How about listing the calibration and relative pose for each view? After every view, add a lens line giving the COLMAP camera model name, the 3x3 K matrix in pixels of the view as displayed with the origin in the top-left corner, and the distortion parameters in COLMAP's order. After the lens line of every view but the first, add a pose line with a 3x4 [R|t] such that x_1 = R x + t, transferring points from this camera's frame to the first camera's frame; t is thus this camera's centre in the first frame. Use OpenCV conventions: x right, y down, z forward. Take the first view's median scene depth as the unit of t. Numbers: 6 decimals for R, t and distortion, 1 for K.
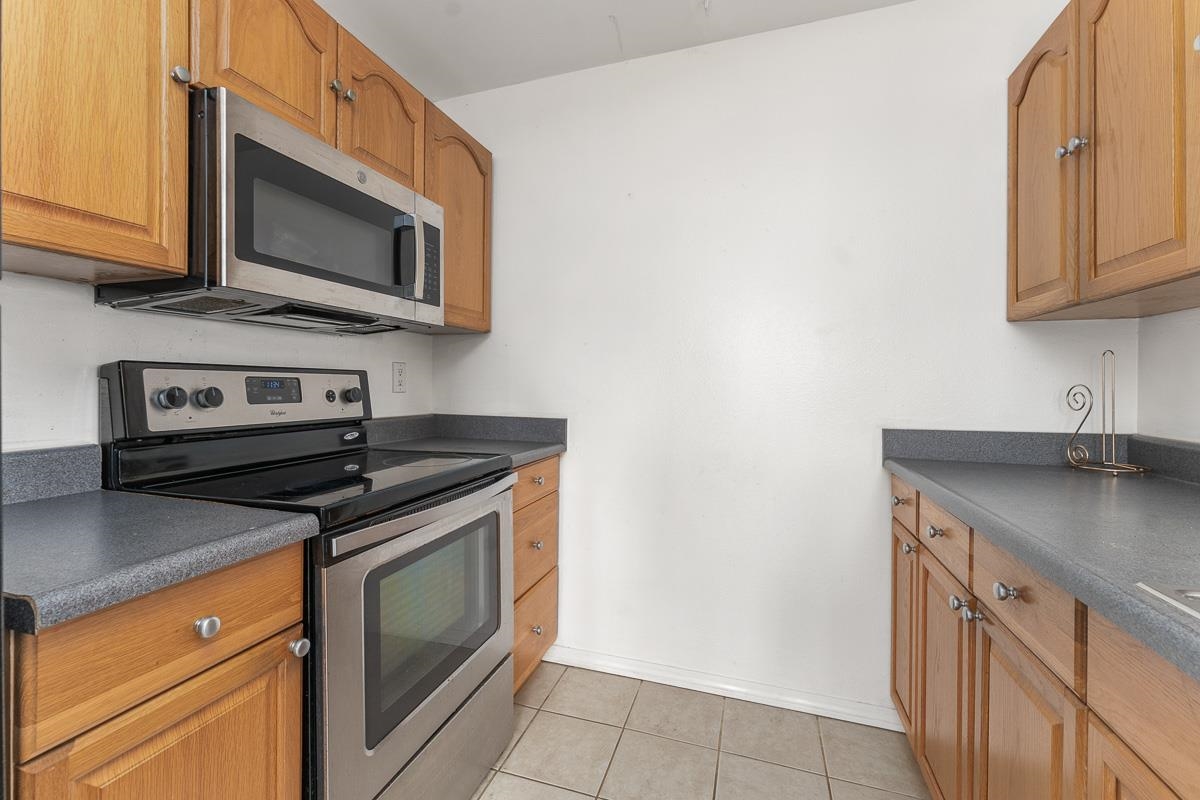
lens RADIAL K [[504.3, 0, 583.5], [0, 504.3, 381.9], [0, 0, 1]] dist [-0.000013, 0.000101]
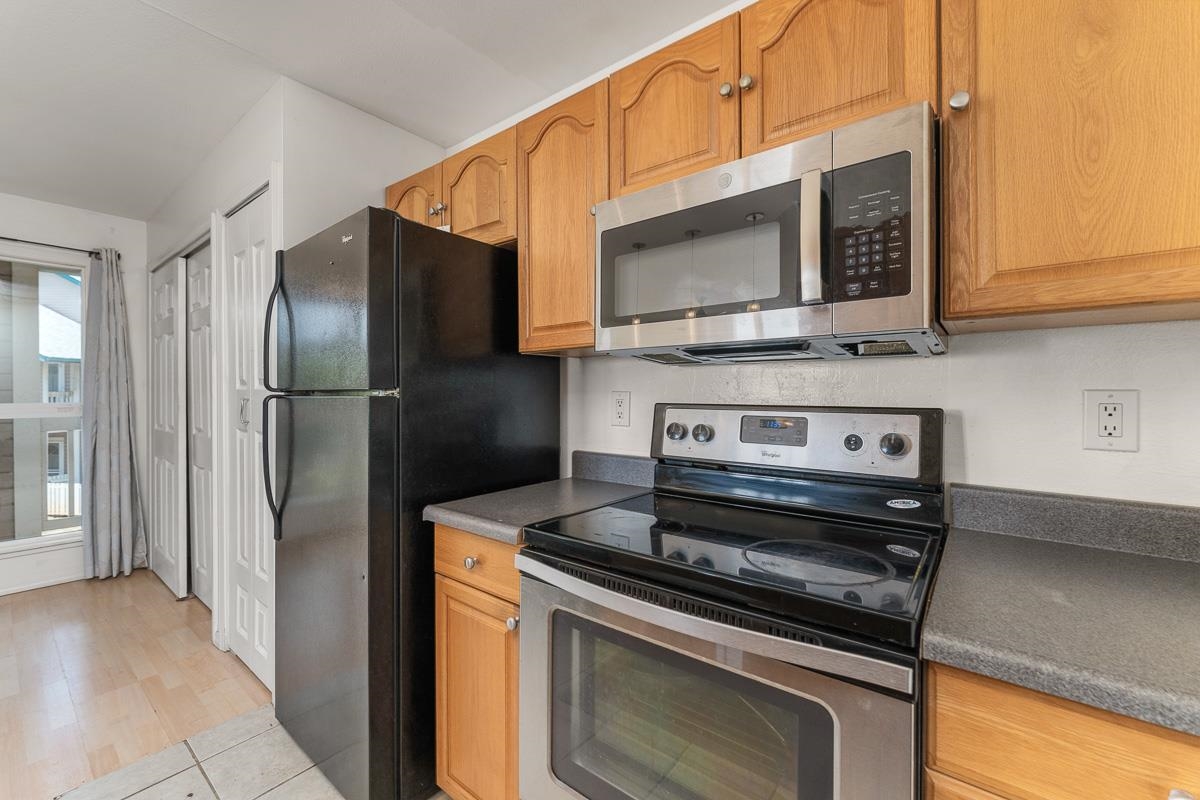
lens RADIAL K [[486.4, 0, 600.0], [0, 486.4, 400.0], [0, 0, 1]] dist [-0.000525, -0.000054]
pose [[-0.322732, 0.001516, -0.946489, 0.361799], [-0.002561, 0.999994, 0.002475, -0.042016], [0.946487, 0.003222, -0.322726, 0.988351]]
